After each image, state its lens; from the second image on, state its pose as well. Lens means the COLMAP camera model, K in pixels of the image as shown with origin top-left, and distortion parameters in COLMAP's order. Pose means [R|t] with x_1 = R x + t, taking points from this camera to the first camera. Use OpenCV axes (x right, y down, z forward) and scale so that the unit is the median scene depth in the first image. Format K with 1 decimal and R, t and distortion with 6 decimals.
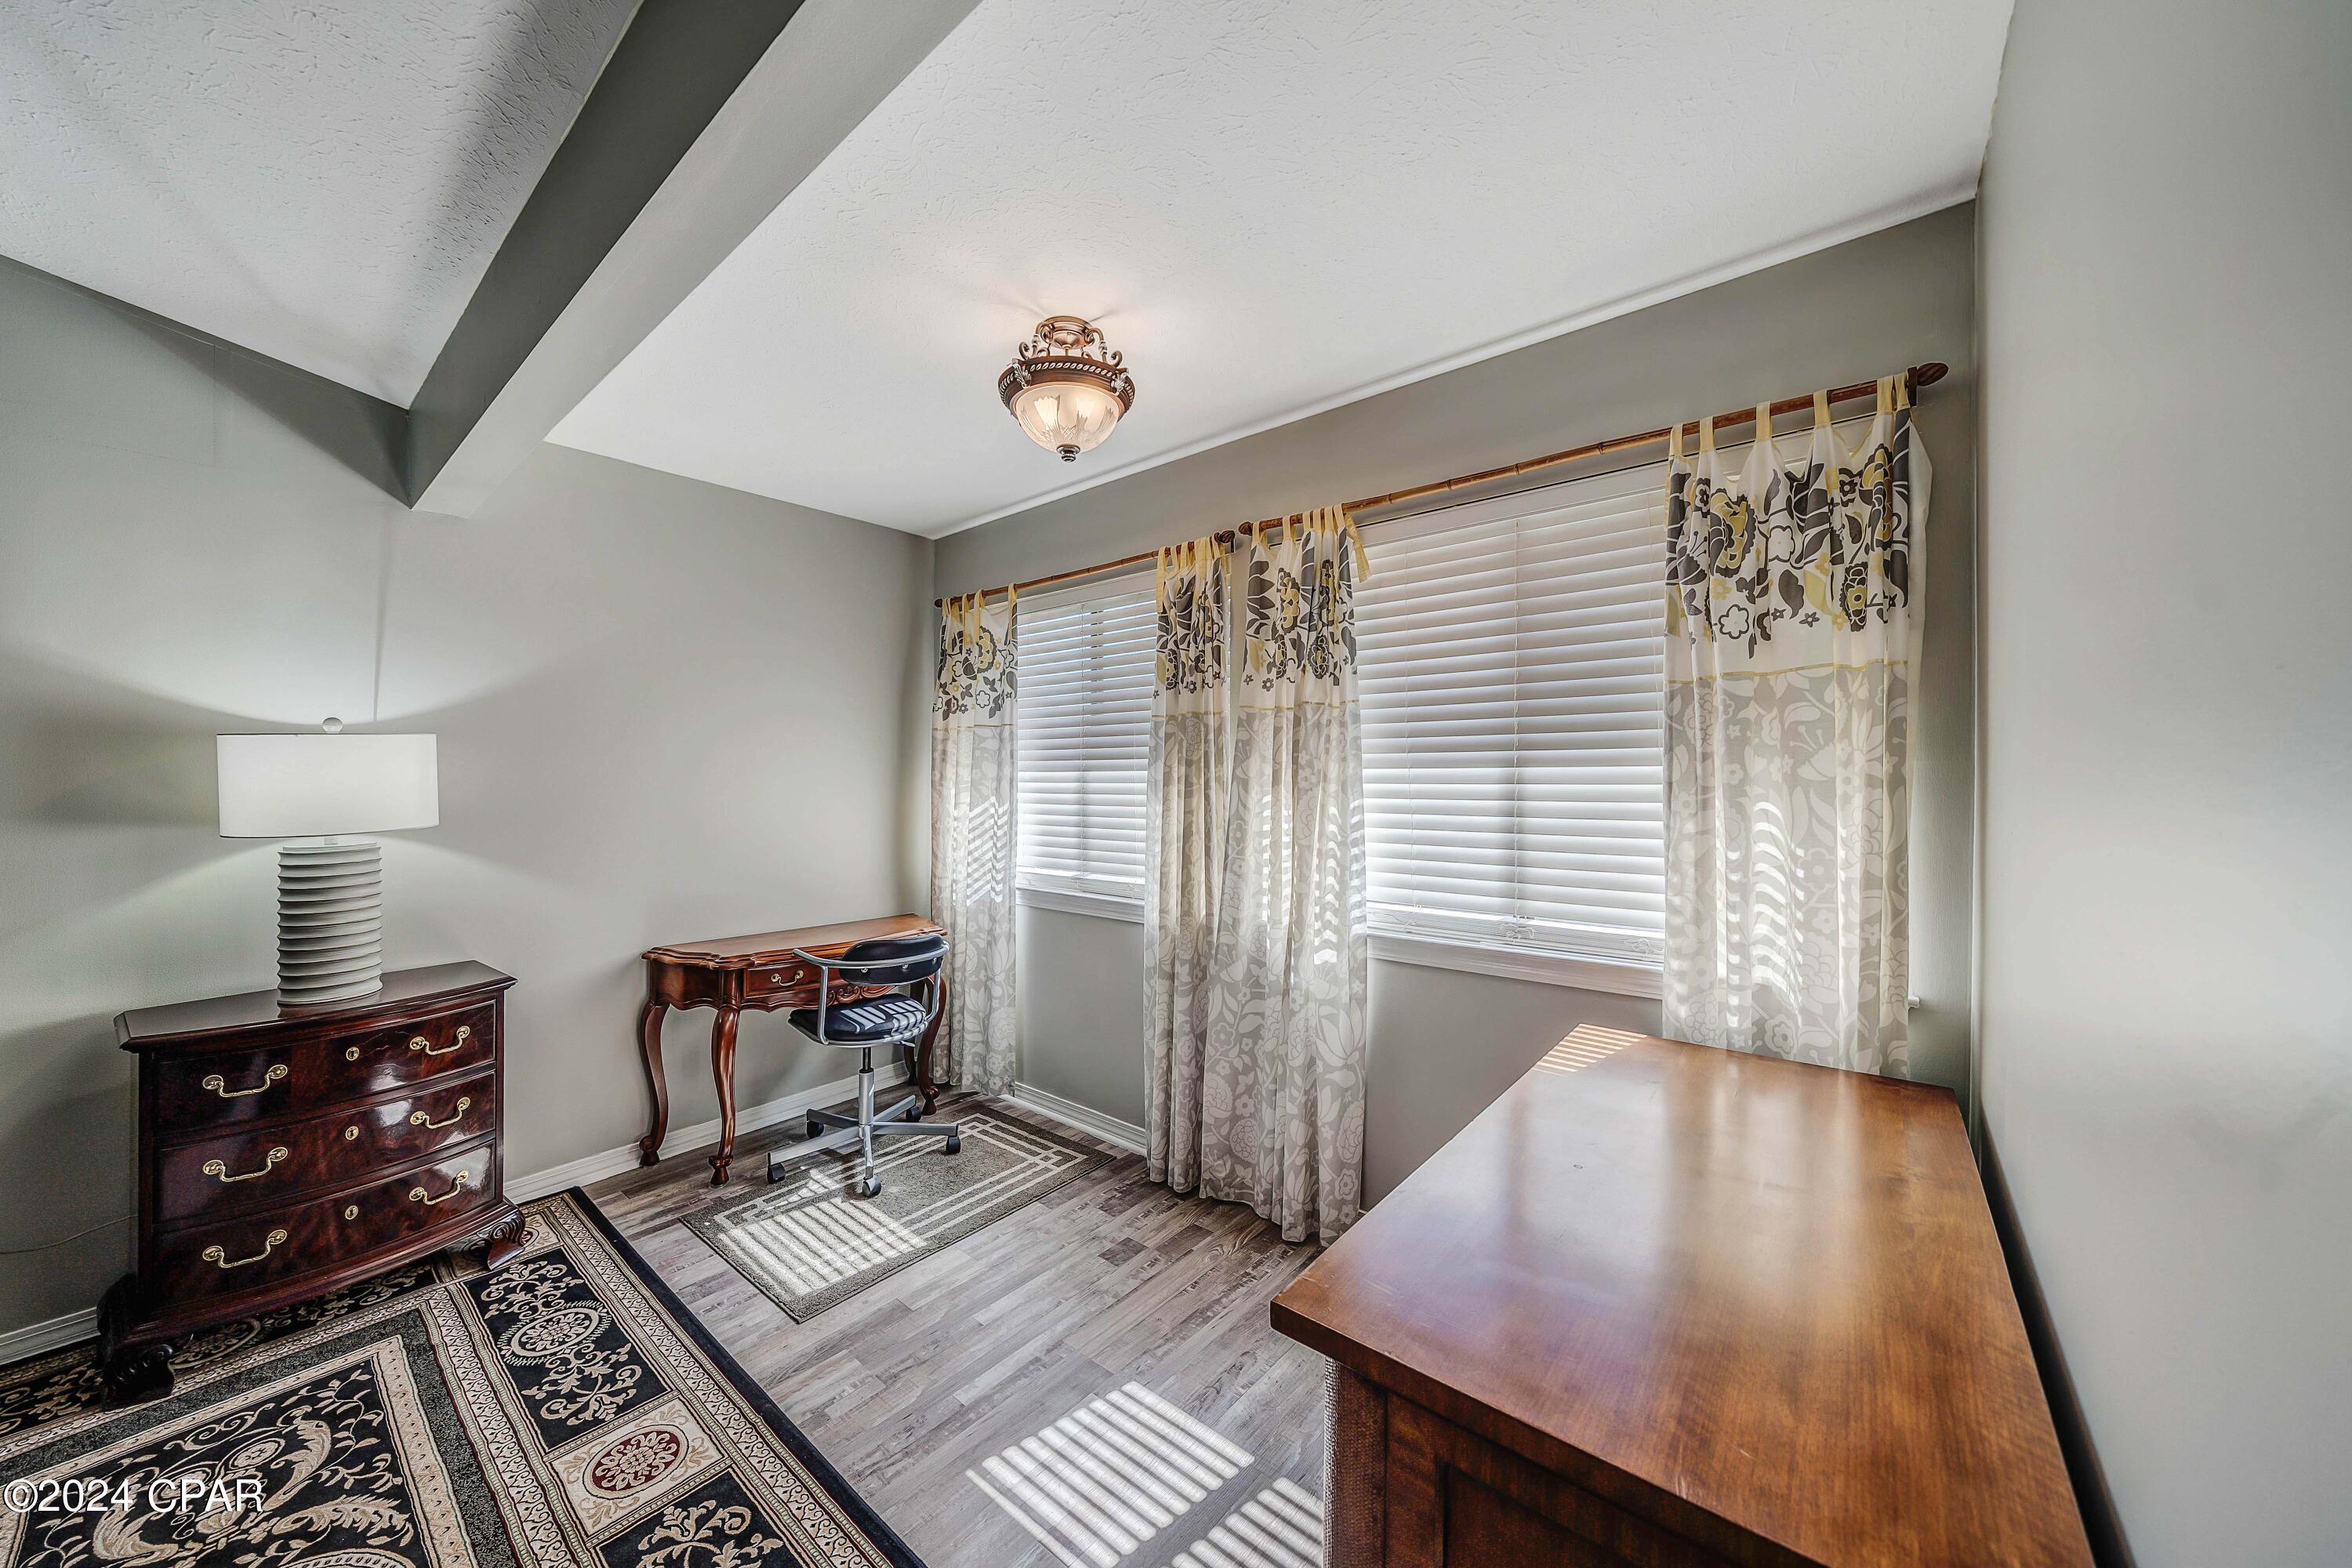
lens RADIAL K [[829.3, 0, 1170.1], [0, 829.3, 762.1], [0, 0, 1]] dist [-0.007395, 0.000592]
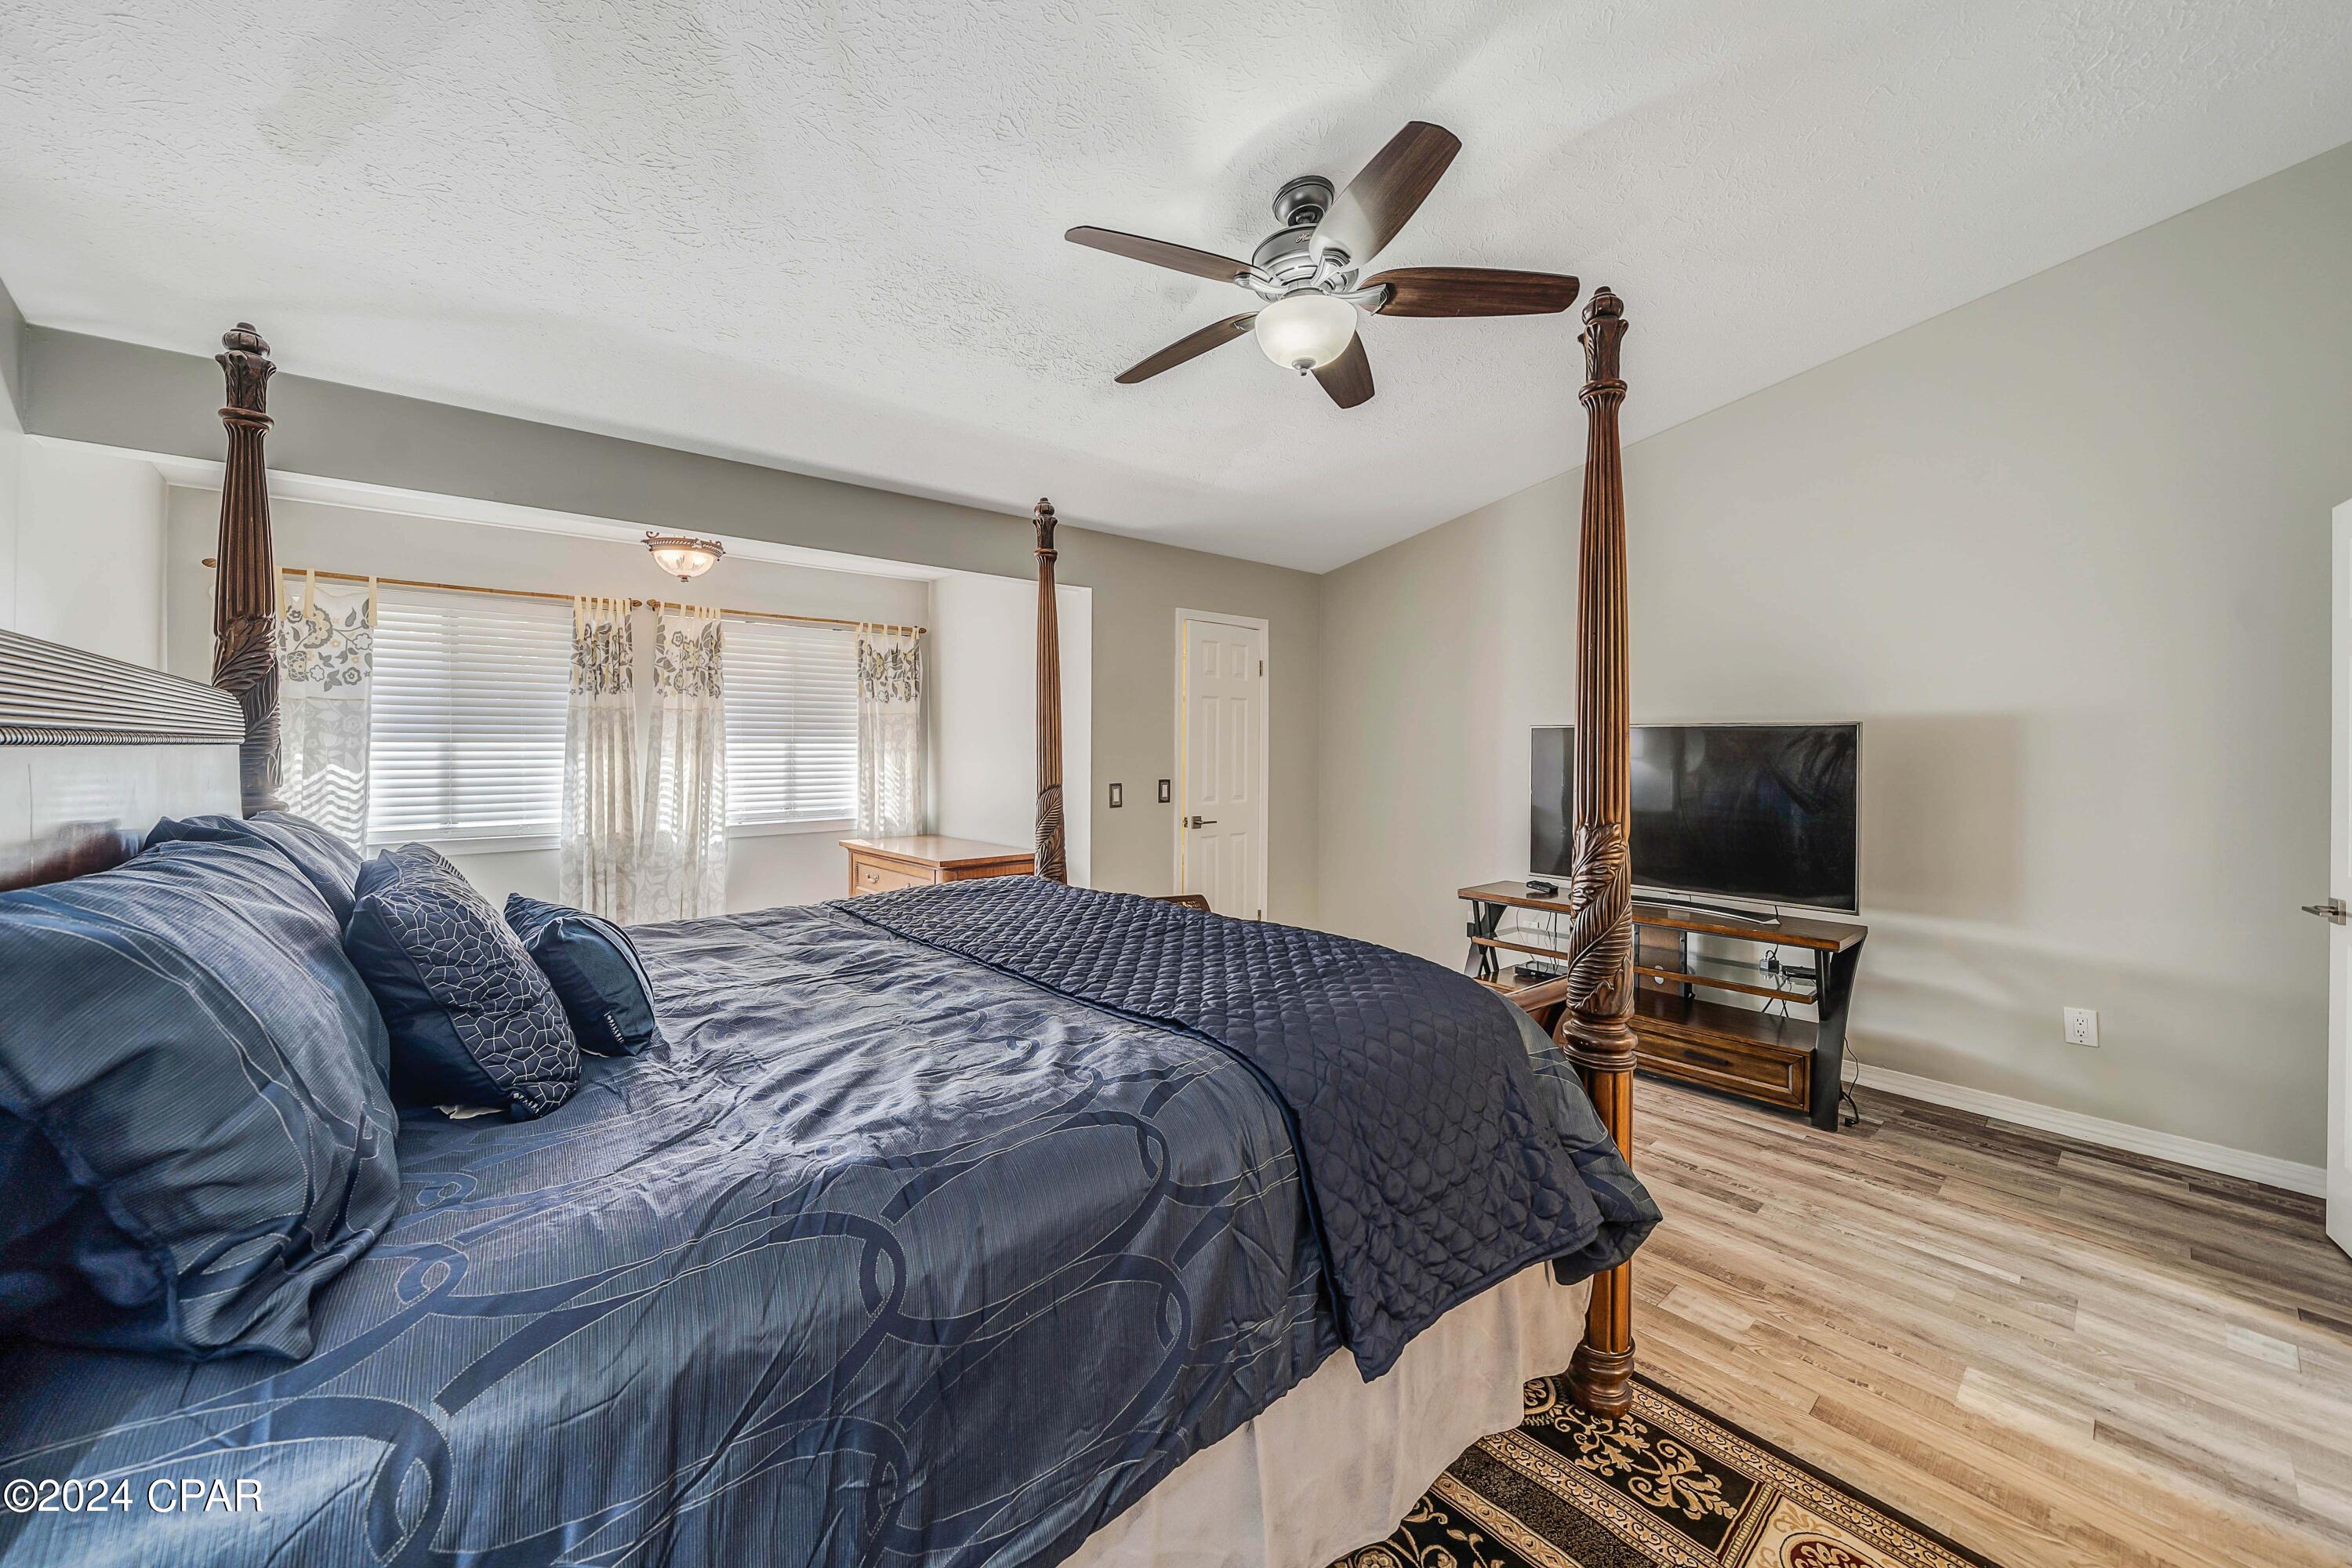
lens RADIAL K [[829.3, 0, 1169.9], [0, 829.3, 760.7], [0, 0, 1]] dist [-0.007395, 0.000592]
pose [[0.120390, -0.010434, 0.992672, -0.468091], [-0.015707, 0.999800, 0.012413, 0.002426], [-0.992602, -0.017087, 0.120202, -0.087342]]
